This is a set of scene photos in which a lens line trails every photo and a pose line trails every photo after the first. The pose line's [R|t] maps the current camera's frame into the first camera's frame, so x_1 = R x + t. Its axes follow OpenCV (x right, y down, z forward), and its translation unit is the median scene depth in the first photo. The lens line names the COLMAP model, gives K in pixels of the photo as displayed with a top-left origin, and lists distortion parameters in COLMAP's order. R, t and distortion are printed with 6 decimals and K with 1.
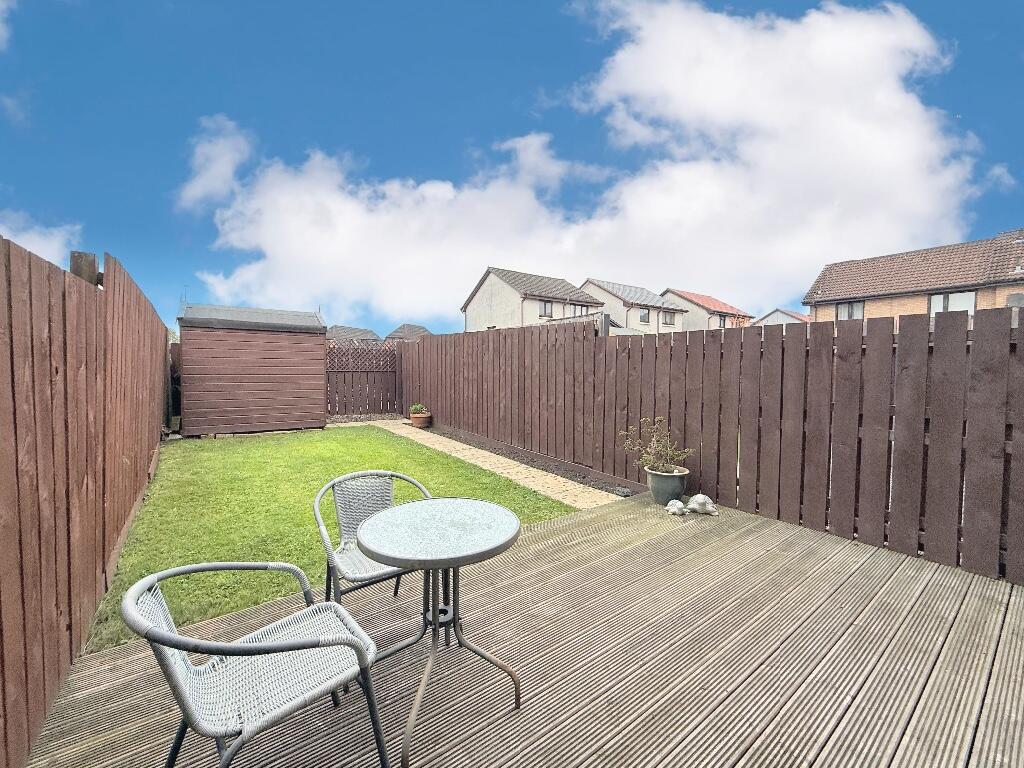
lens RADIAL K [[405.8, 0, 512.0], [0, 405.8, 384.0], [0, 0, 1]] dist [-0.002742, 0.000431]
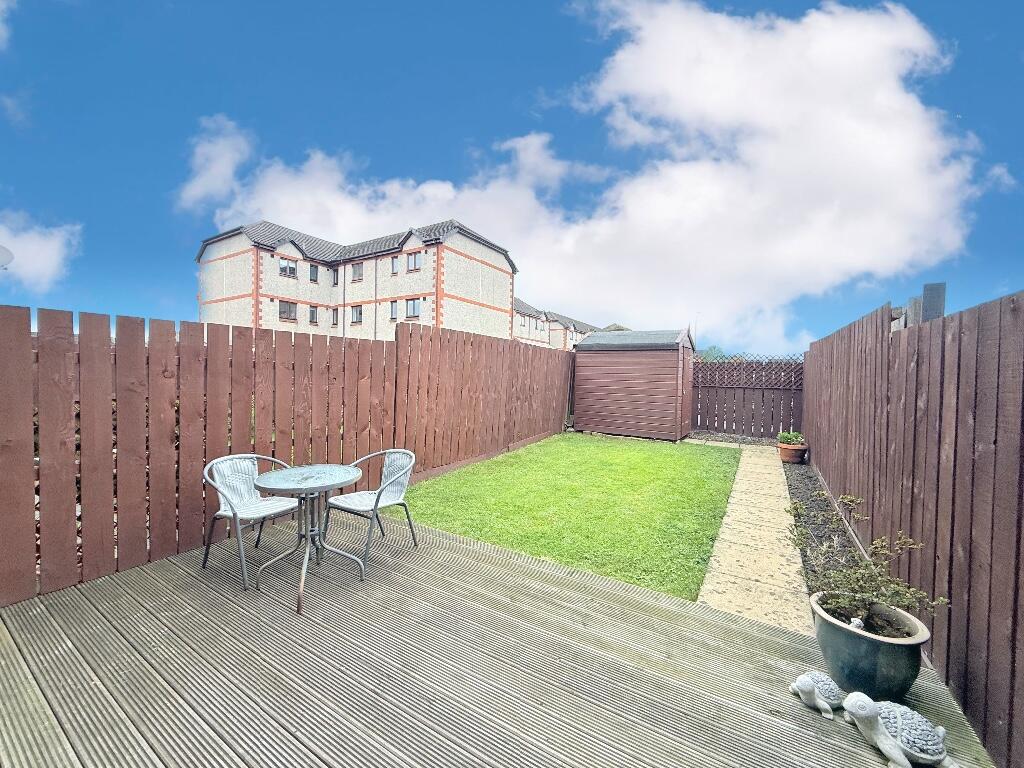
lens RADIAL K [[405.8, 0, 512.0], [0, 405.8, 384.0], [0, 0, 1]] dist [-0.002742, 0.000431]
pose [[0.366732, 0.018456, -0.930144, 0.652992], [-0.050636, 0.998717, -0.000148, -0.028336], [0.928948, 0.047153, 0.367196, 0.450482]]
